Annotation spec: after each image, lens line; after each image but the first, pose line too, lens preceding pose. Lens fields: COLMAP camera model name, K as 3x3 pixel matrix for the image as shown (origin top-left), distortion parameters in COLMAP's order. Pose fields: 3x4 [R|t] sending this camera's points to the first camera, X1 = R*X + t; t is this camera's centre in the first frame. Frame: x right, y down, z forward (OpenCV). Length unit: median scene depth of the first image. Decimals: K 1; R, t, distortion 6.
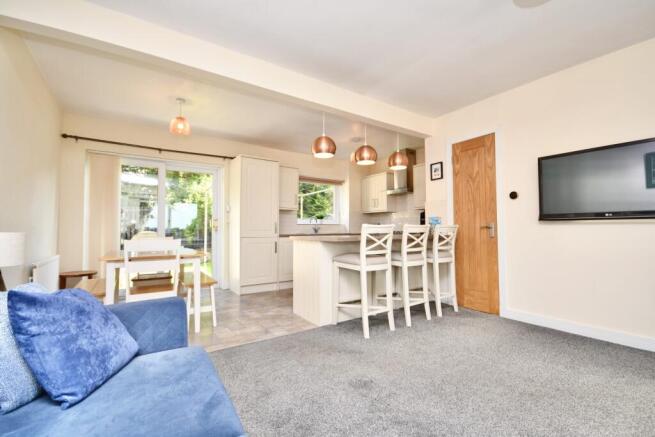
lens RADIAL K [[286.5, 0, 327.5], [0, 286.5, 218.5], [0, 0, 1]] dist [-0.000181, -0.000253]
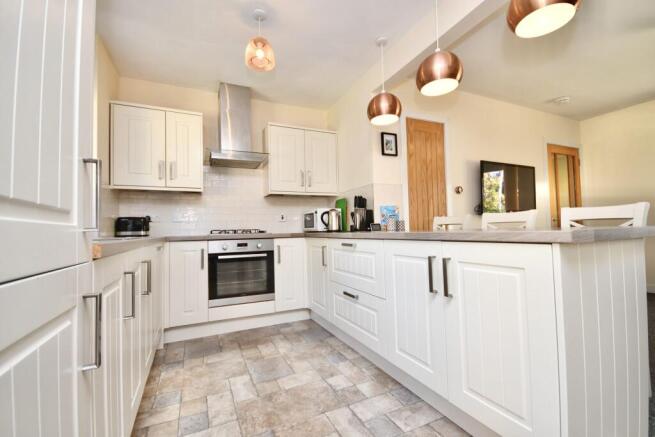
lens RADIAL K [[268.4, 0, 327.5], [0, 268.4, 218.5], [0, 0, 1]] dist [-0.000388, -0.000049]
pose [[0.183845, 0.025861, 0.982615, -0.251025], [-0.018168, 0.999572, -0.022908, 0.034188], [-0.982787, -0.013640, 0.184236, 0.805223]]
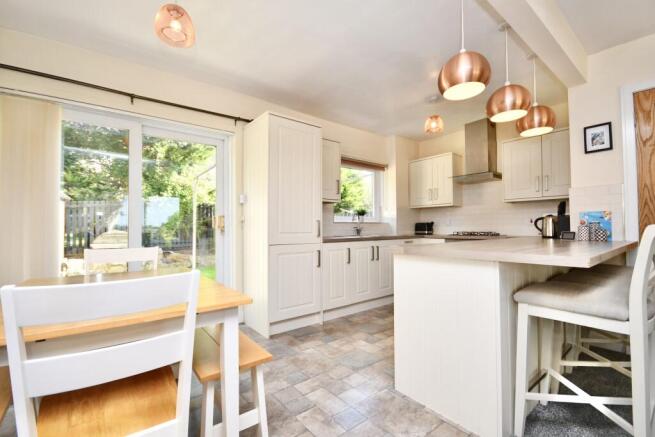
lens RADIAL K [[286.5, 0, 327.5], [0, 286.5, 218.5], [0, 0, 1]] dist [-0.000181, -0.000253]
pose [[0.997411, 0.001373, 0.071893, -0.195201], [-0.001966, 0.999965, 0.008177, 0.004148], [-0.071879, -0.008297, 0.997379, 0.329996]]
